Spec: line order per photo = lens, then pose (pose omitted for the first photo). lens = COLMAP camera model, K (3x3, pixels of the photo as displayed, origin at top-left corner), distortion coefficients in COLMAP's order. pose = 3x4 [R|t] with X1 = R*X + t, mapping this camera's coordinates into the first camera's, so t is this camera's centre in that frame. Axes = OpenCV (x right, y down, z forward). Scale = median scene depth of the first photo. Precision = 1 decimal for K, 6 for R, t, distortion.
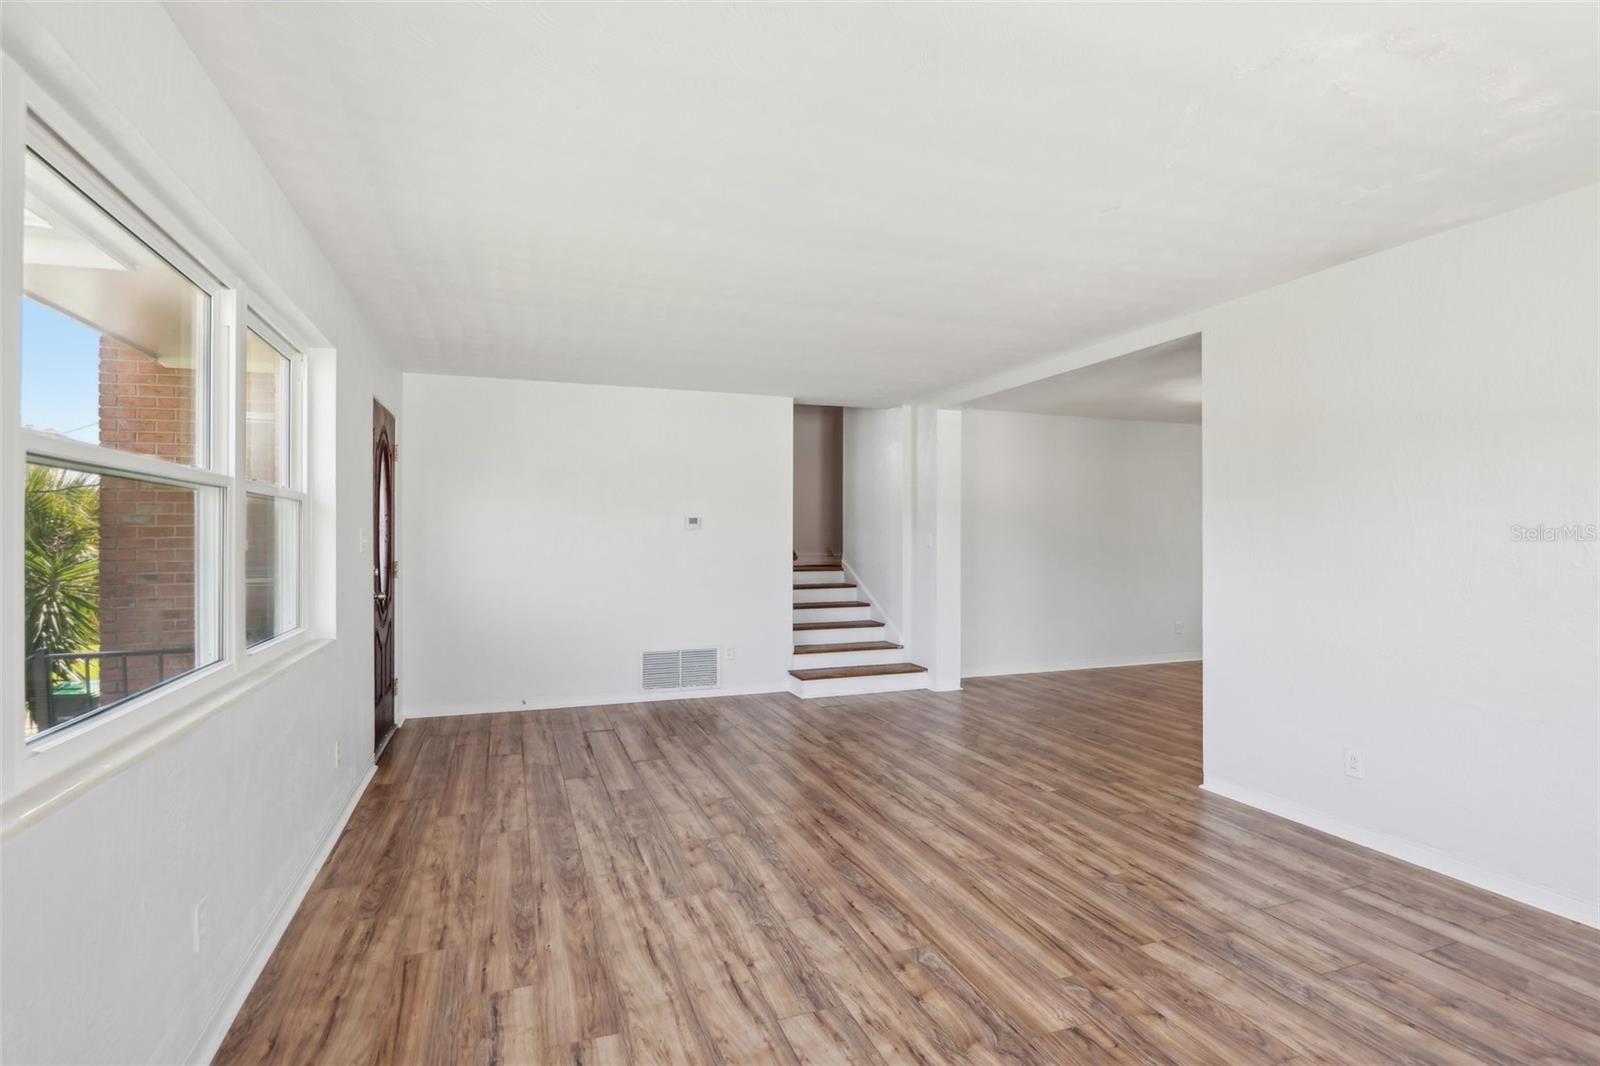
lens RADIAL K [[763.2, 0, 772.6], [0, 763.2, 535.3], [0, 0, 1]] dist [0.005198, -0.005897]
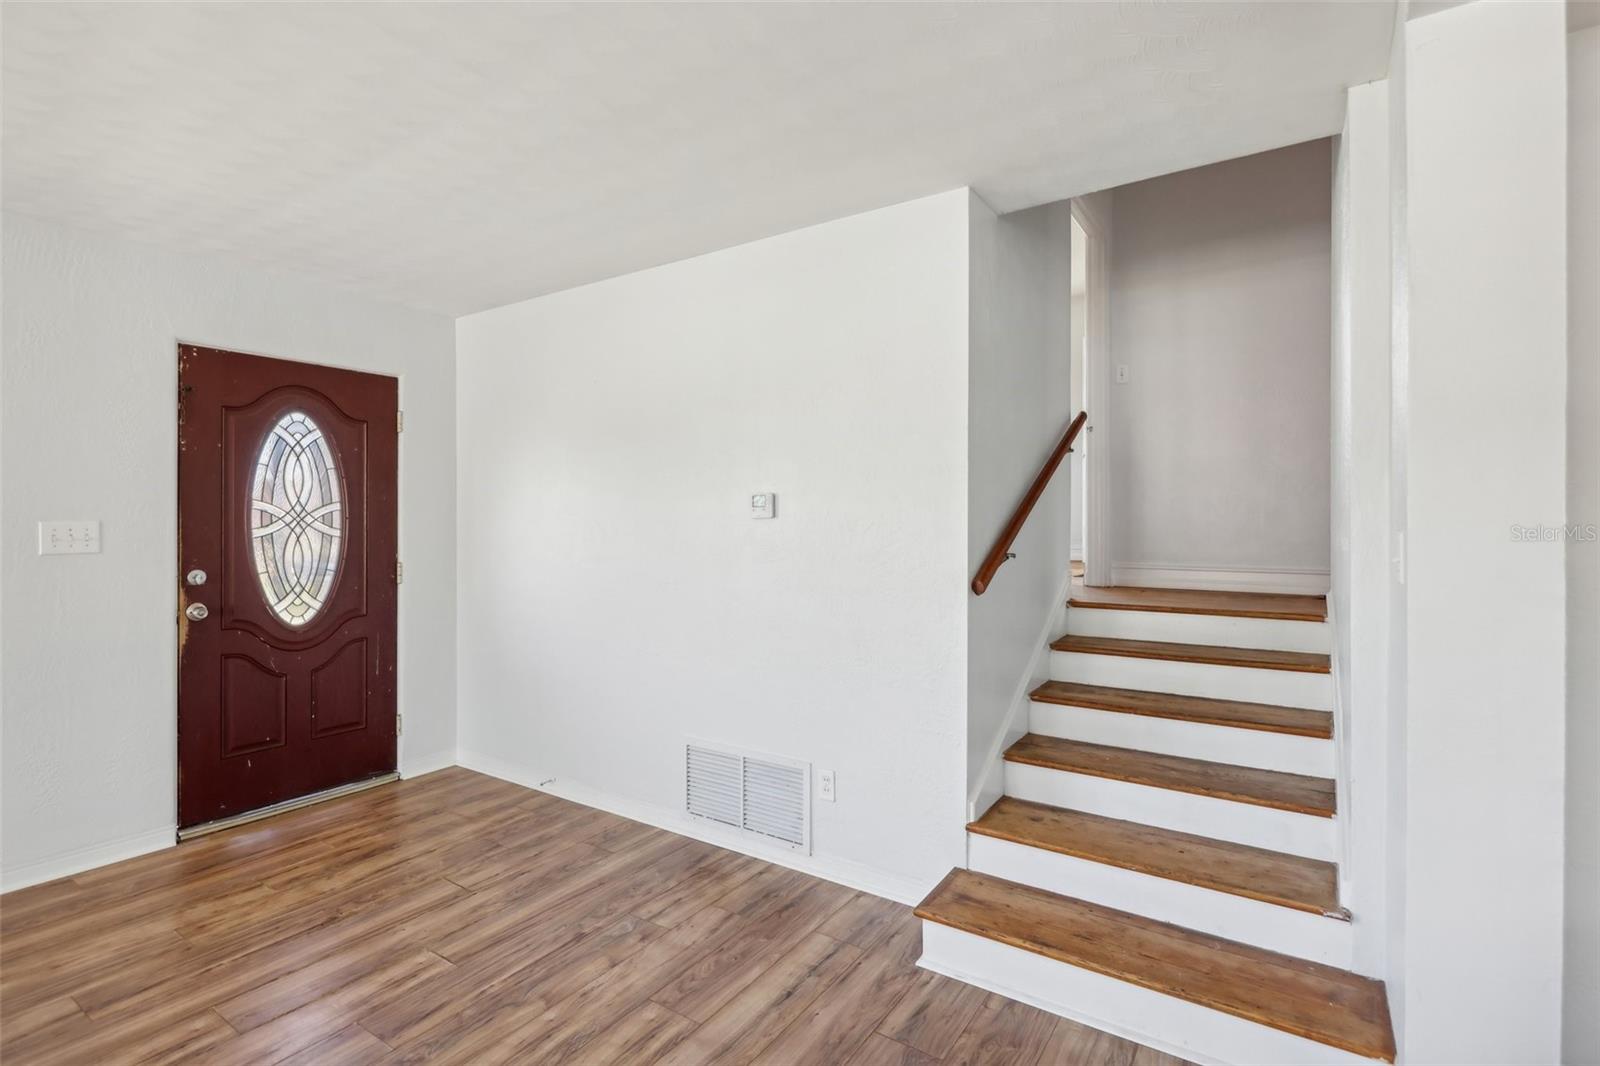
lens RADIAL K [[763.2, 0, 793.6], [0, 763.2, 518.9], [0, 0, 1]] dist [0.005198, -0.005897]
pose [[0.596957, -0.005503, -0.802255, 0.601993], [0.008590, 0.999963, -0.000468, -0.003737], [0.802227, -0.006612, 0.596982, 1.475892]]
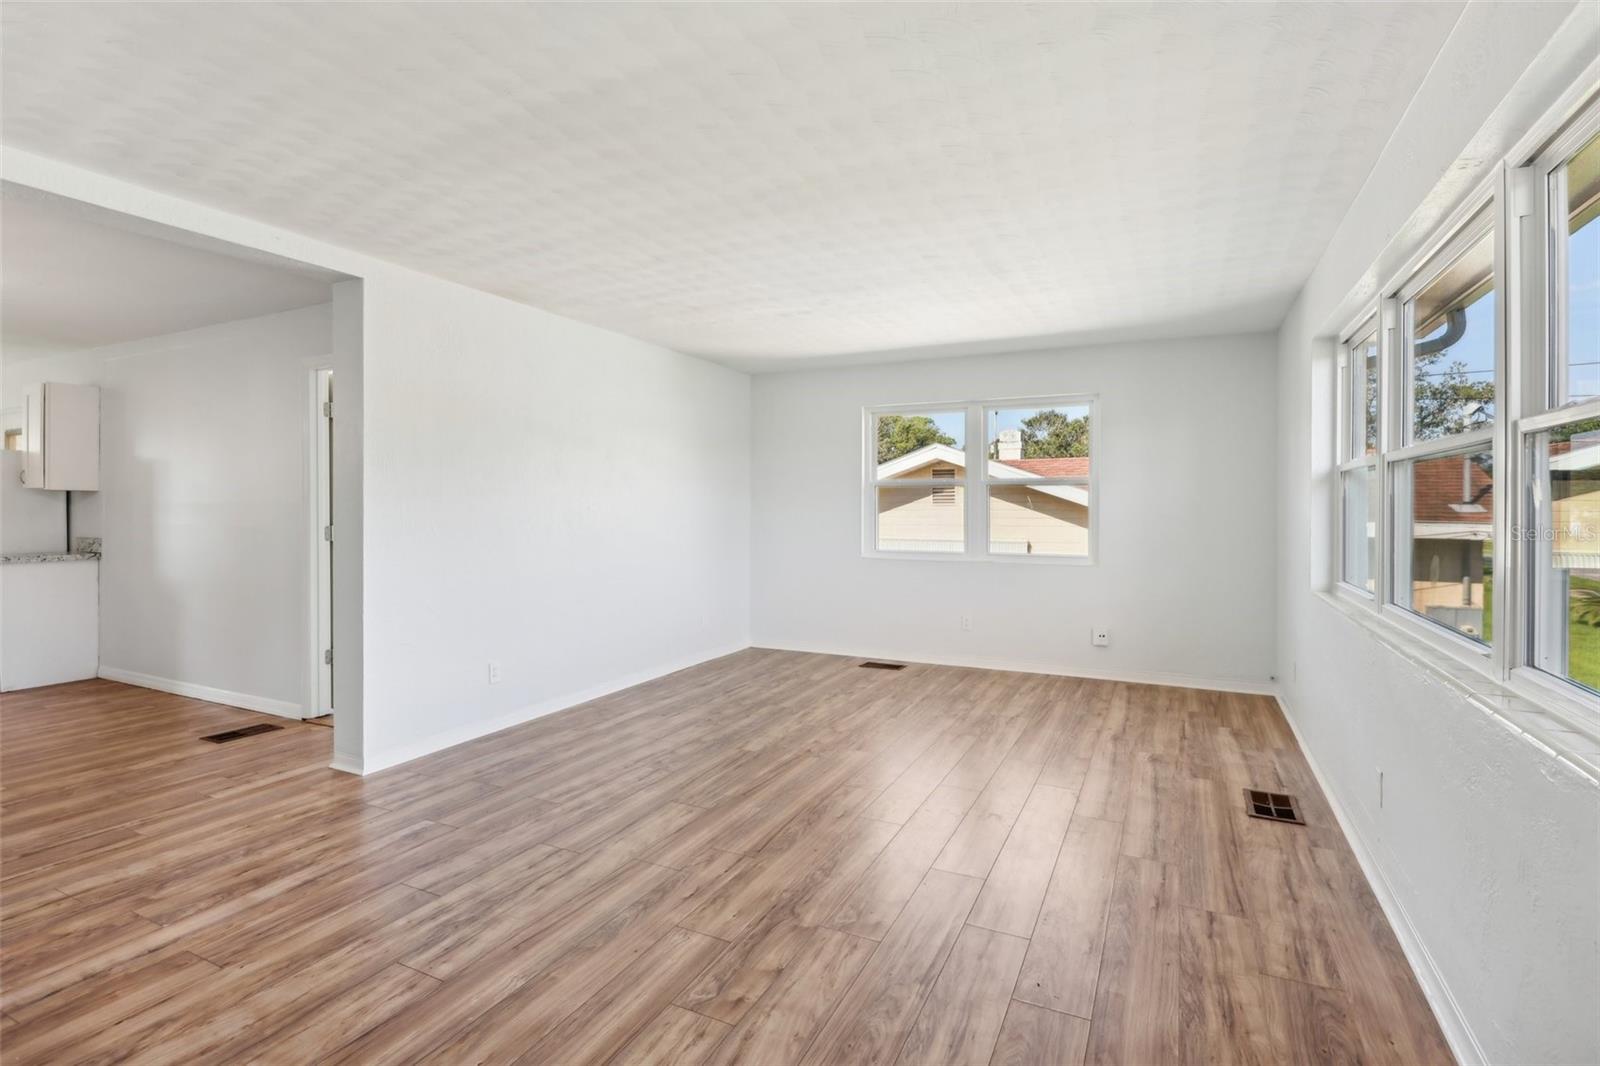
lens RADIAL K [[763.2, 0, 804.2], [0, 763.2, 523.7], [0, 0, 1]] dist [0.005198, -0.005897]
pose [[-0.704349, -0.015319, 0.709689, -0.599296], [-0.000991, 0.999787, 0.020598, 0.008108], [-0.709853, 0.013805, -0.704214, 1.630967]]
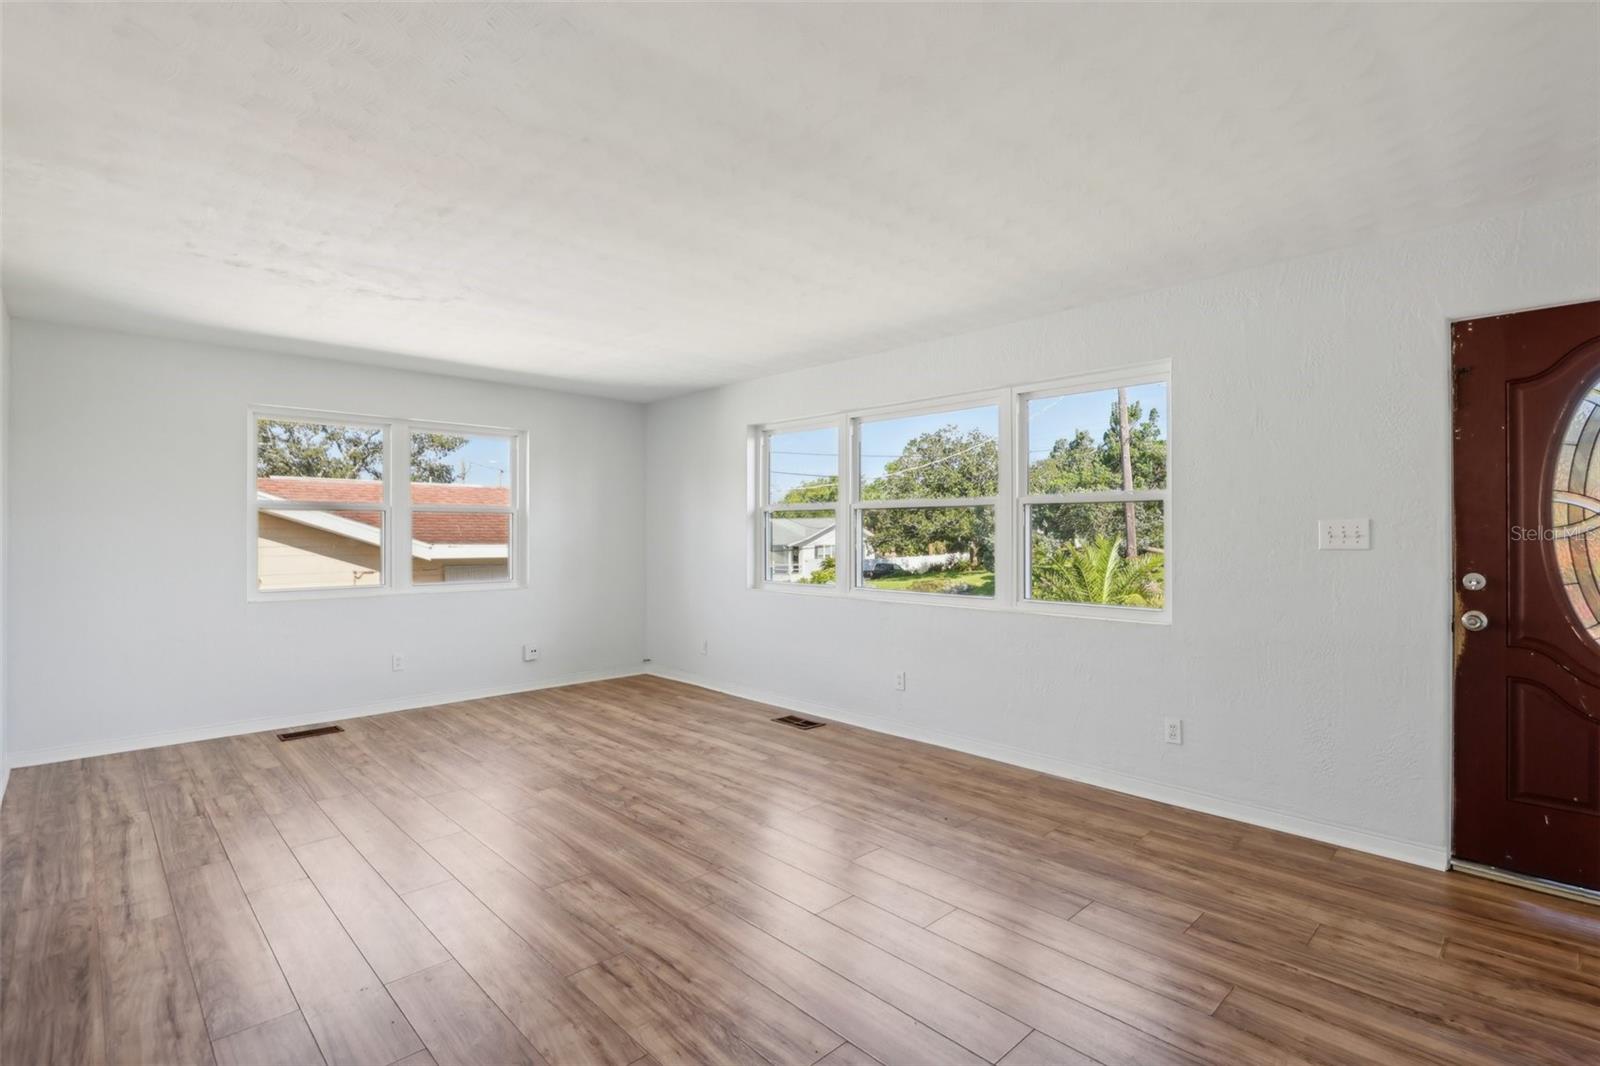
lens RADIAL K [[763.2, 0, 786.8], [0, 763.2, 531.6], [0, 0, 1]] dist [0.005198, -0.005897]
pose [[-0.908419, -0.000242, -0.418062, 0.411186], [0.002014, 0.999986, -0.004956, 0.011220], [0.418057, -0.005345, -0.908405, 1.940318]]
